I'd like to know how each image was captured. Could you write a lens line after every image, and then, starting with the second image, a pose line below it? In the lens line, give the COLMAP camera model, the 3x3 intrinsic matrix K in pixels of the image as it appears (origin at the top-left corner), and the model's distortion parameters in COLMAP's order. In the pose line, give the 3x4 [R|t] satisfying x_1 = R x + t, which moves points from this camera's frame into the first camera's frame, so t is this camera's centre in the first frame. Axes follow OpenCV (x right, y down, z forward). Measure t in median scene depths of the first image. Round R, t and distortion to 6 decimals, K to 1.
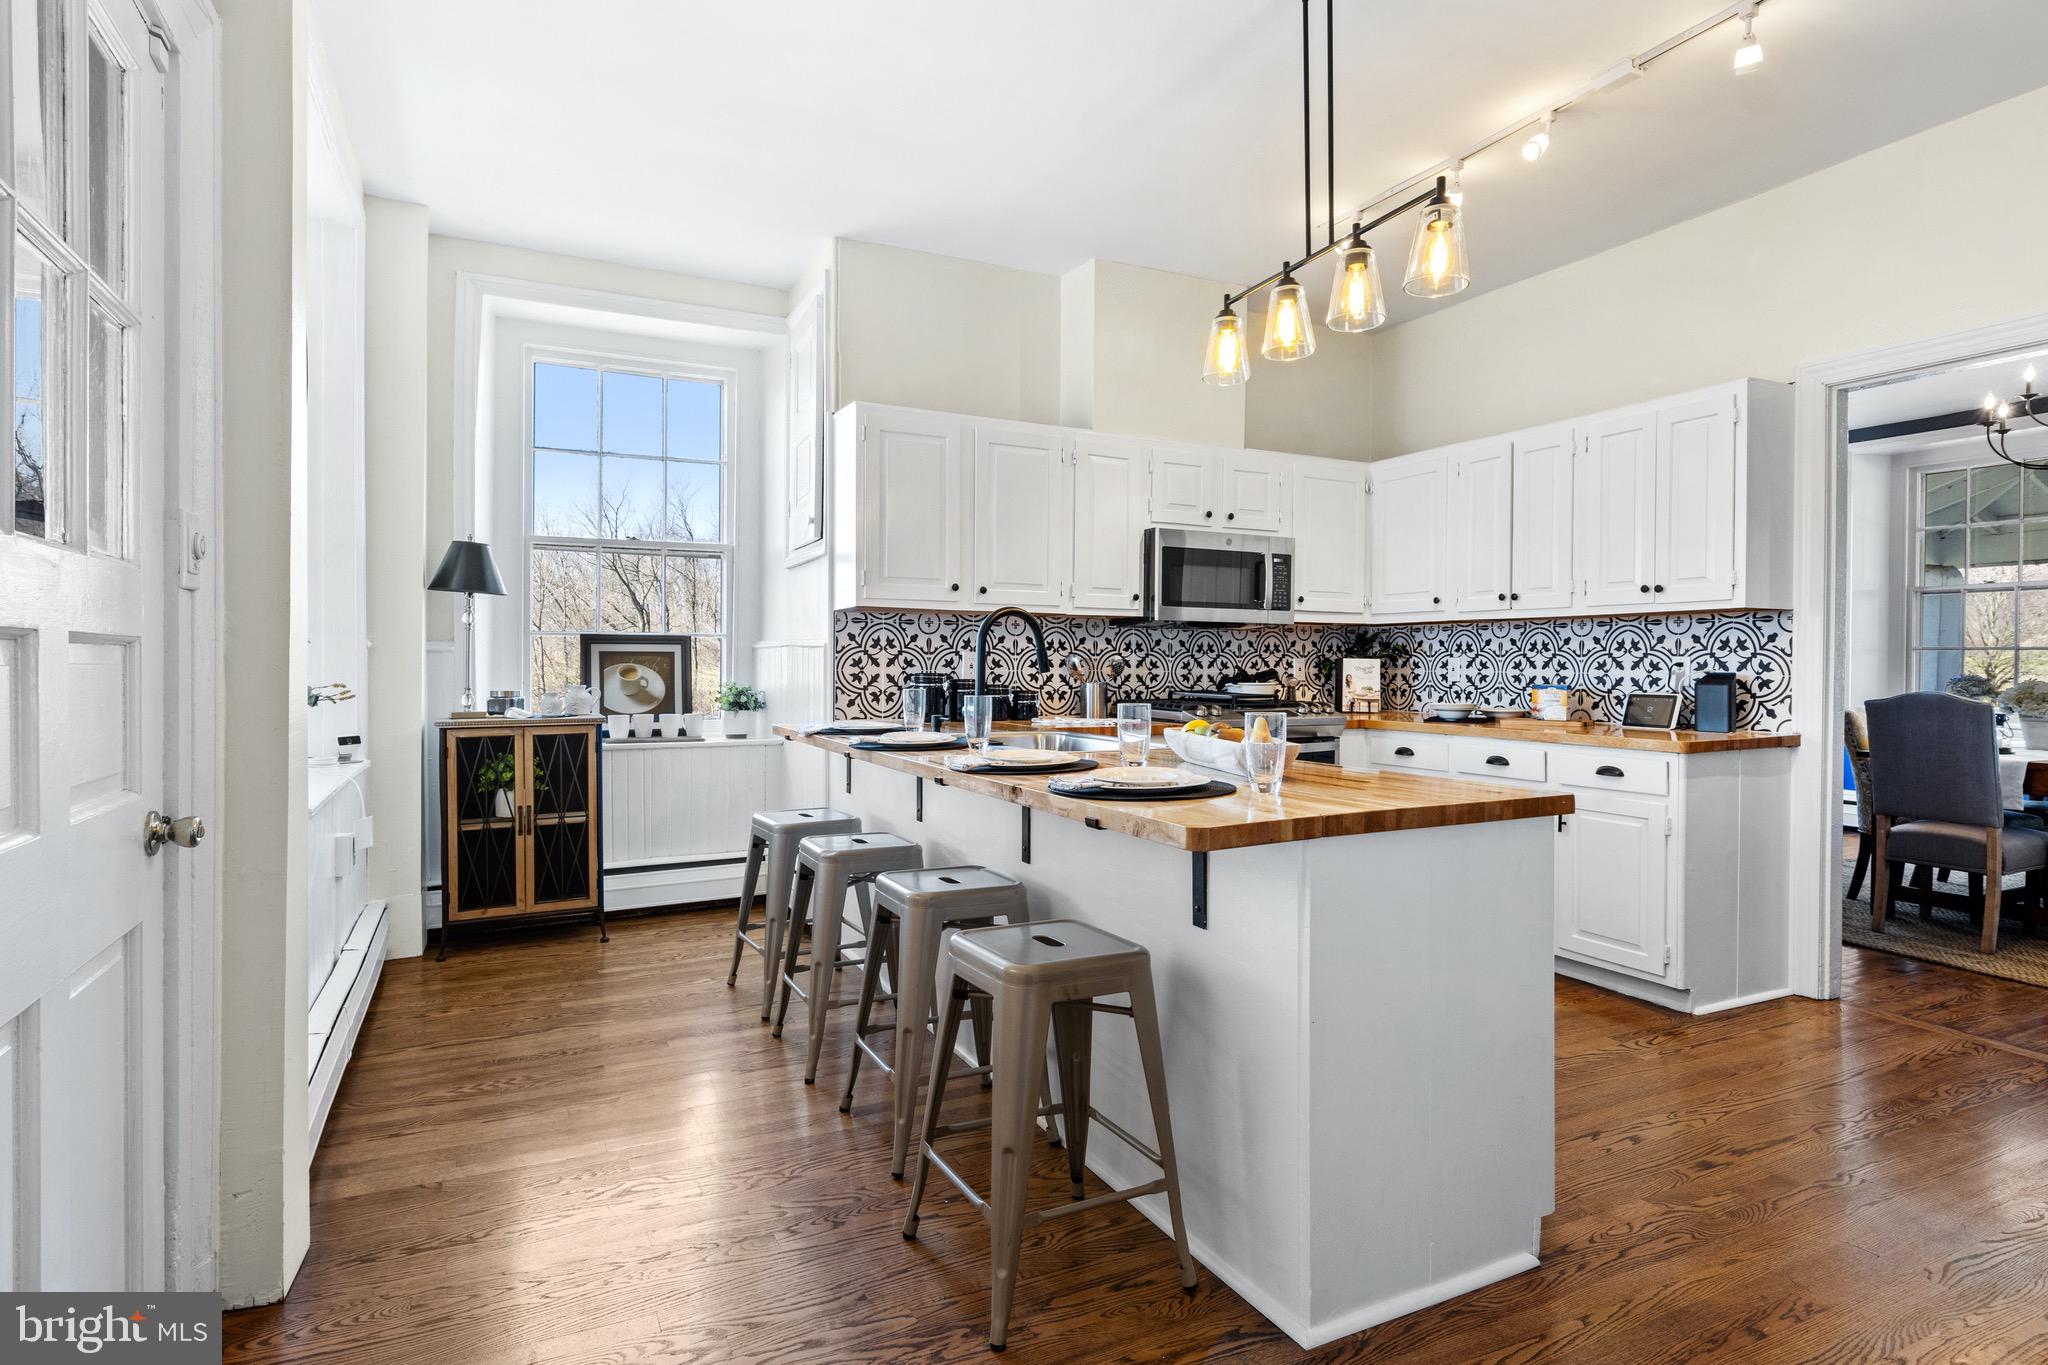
lens RADIAL K [[1045.3, 0, 1029.6], [0, 1045.3, 679.2], [0, 0, 1]] dist [0.009990, -0.003132]
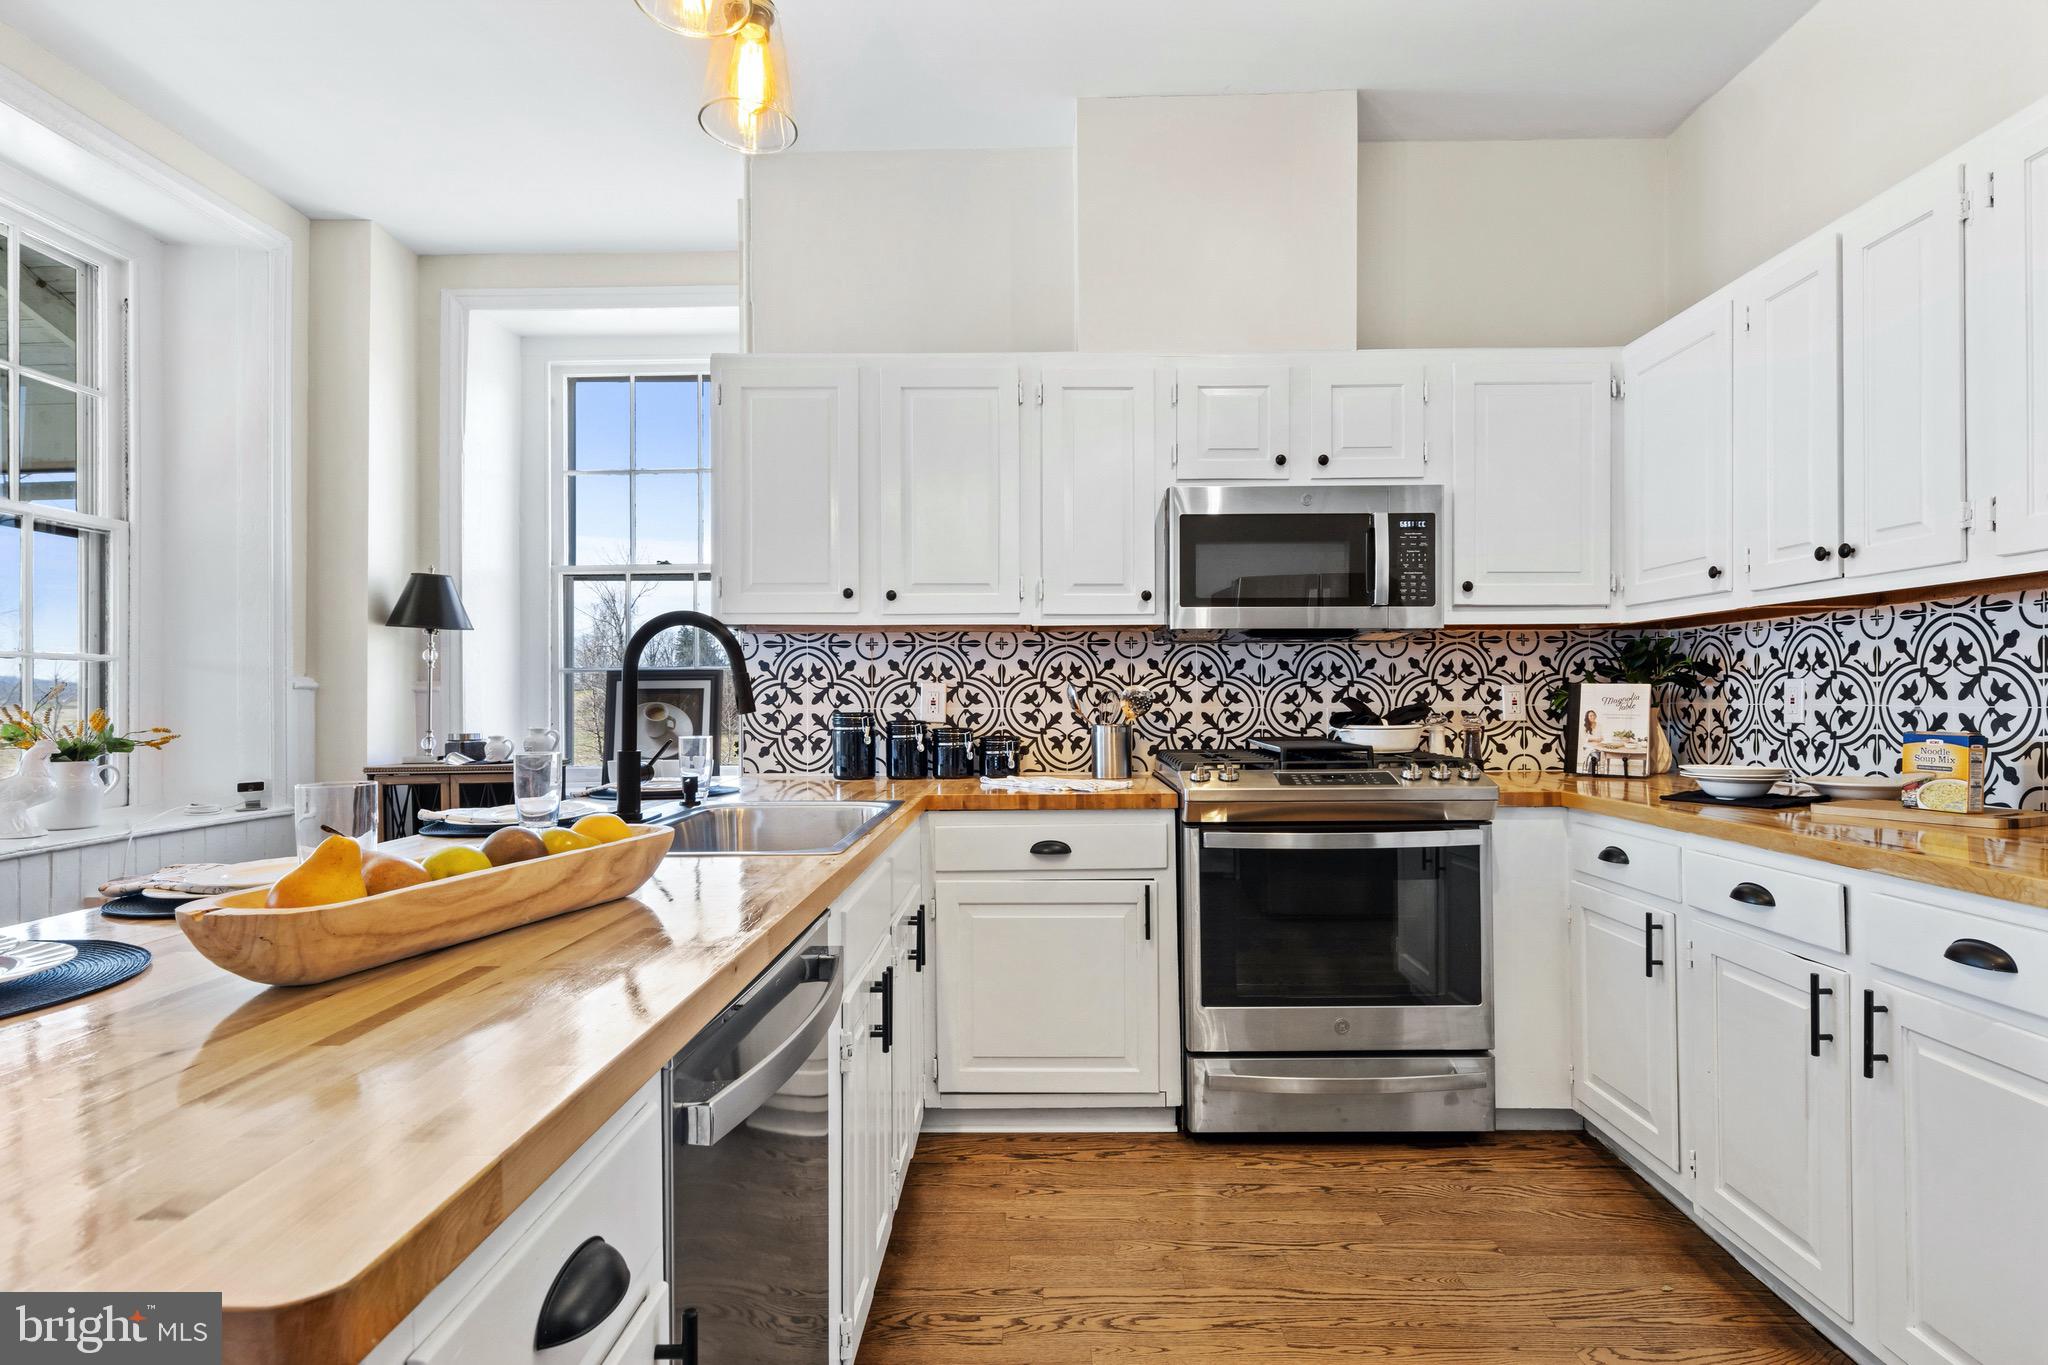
lens RADIAL K [[1045.3, 0, 1022.5], [0, 1045.3, 691.7], [0, 0, 1]] dist [0.009990, -0.003132]
pose [[0.892032, -0.012630, -0.451795, 0.314752], [0.003113, 0.999757, -0.021801, -0.003727], [0.451961, 0.018041, 0.891855, 0.363609]]
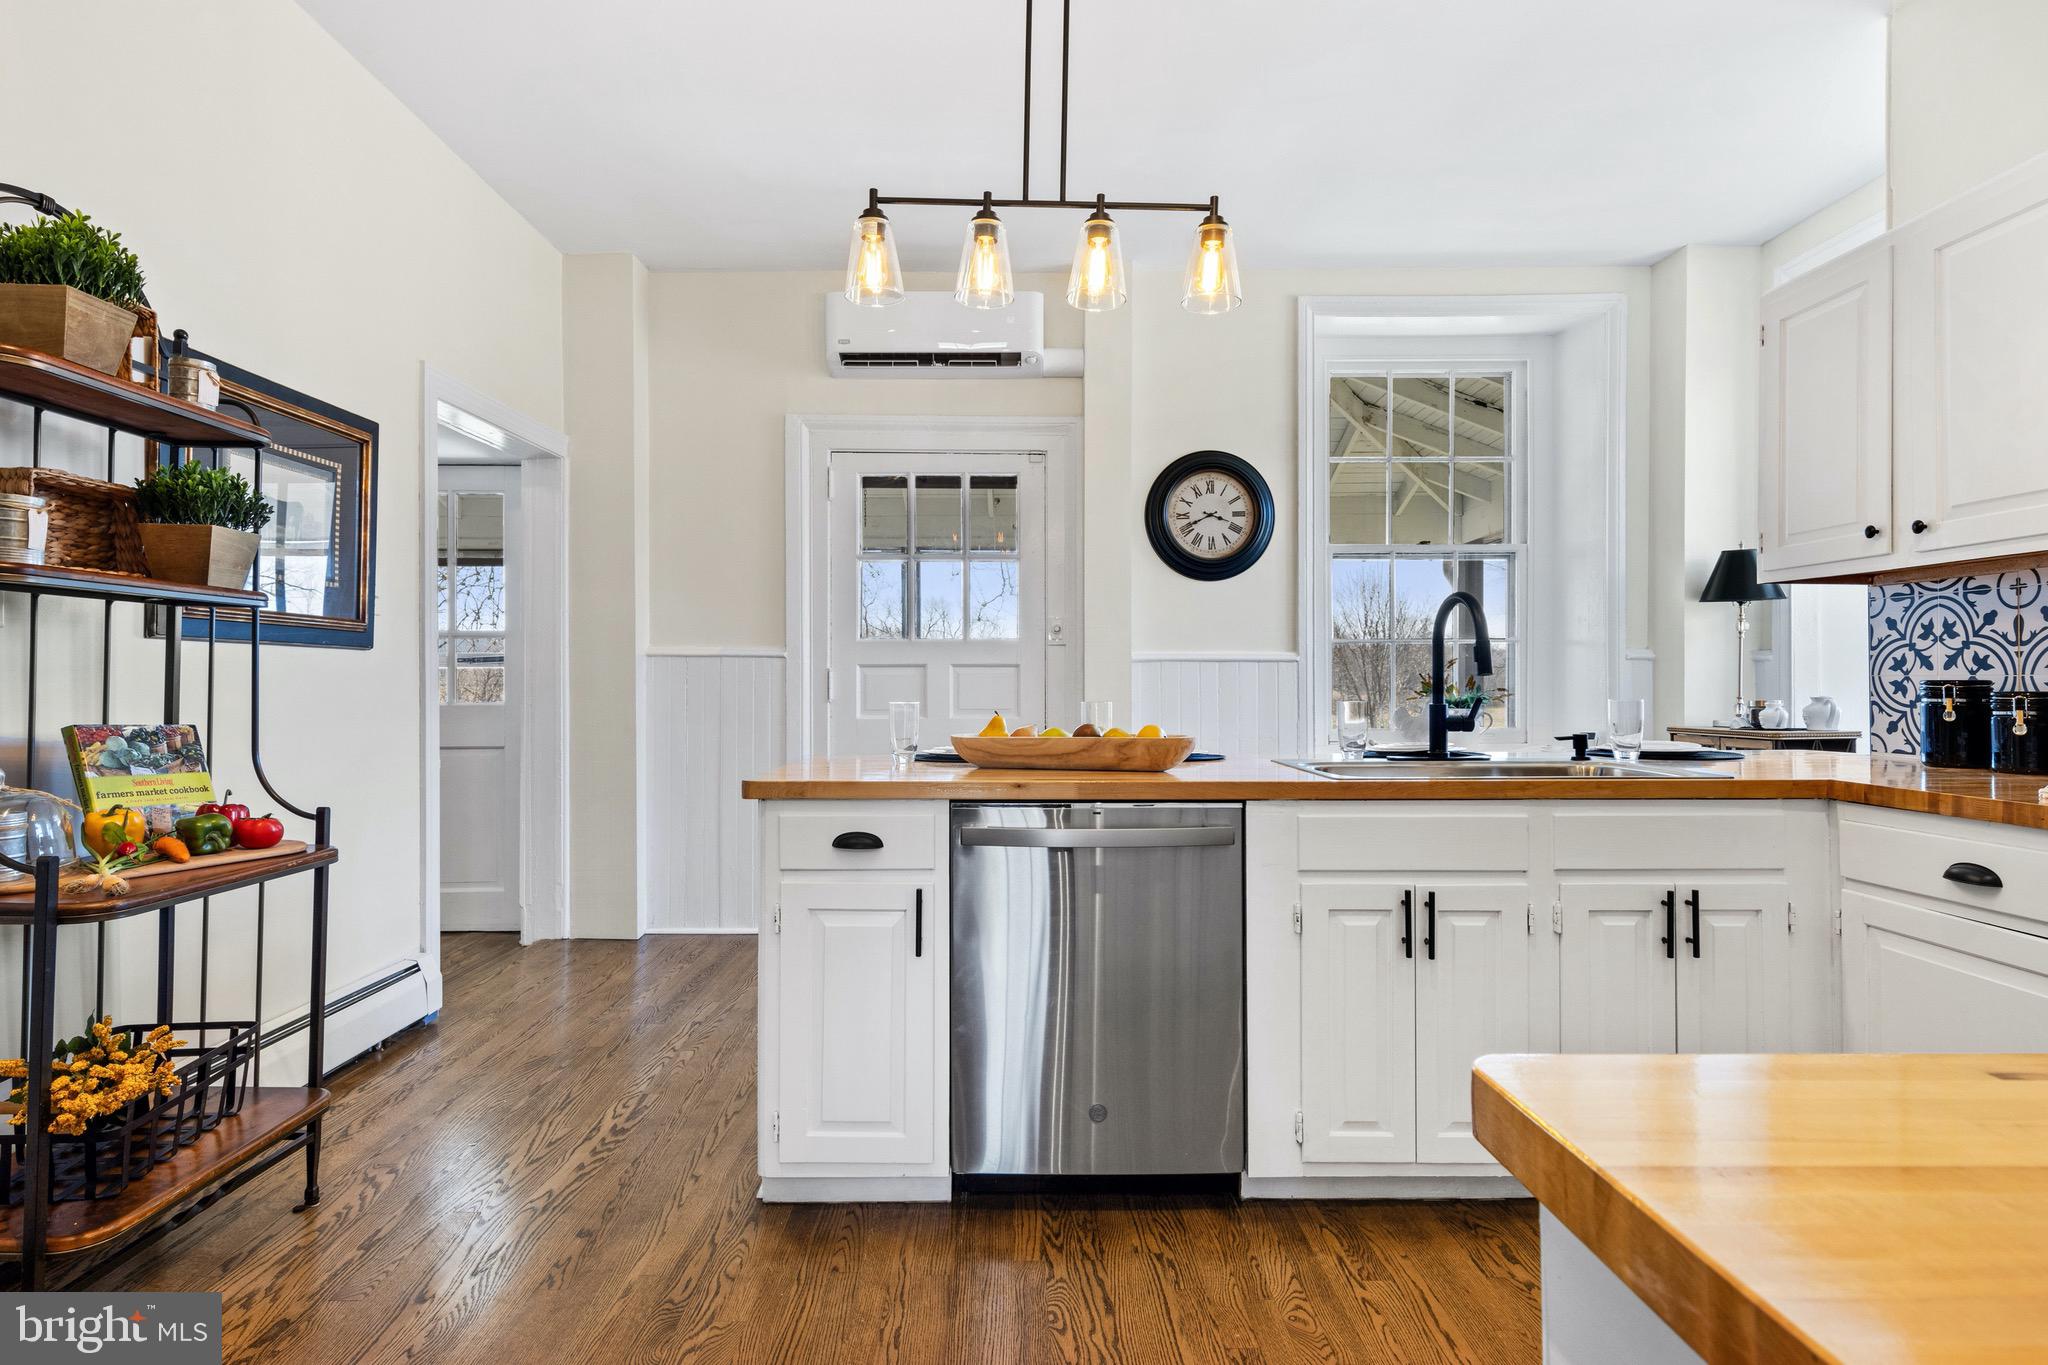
lens RADIAL K [[1045.3, 0, 1020.8], [0, 1045.3, 671.0], [0, 0, 1]] dist [0.009990, -0.003132]
pose [[-0.428046, -0.012765, -0.903667, 0.577704], [-0.015630, 0.999855, -0.006721, 0.000963], [0.903622, 0.011248, -0.428184, 0.722252]]
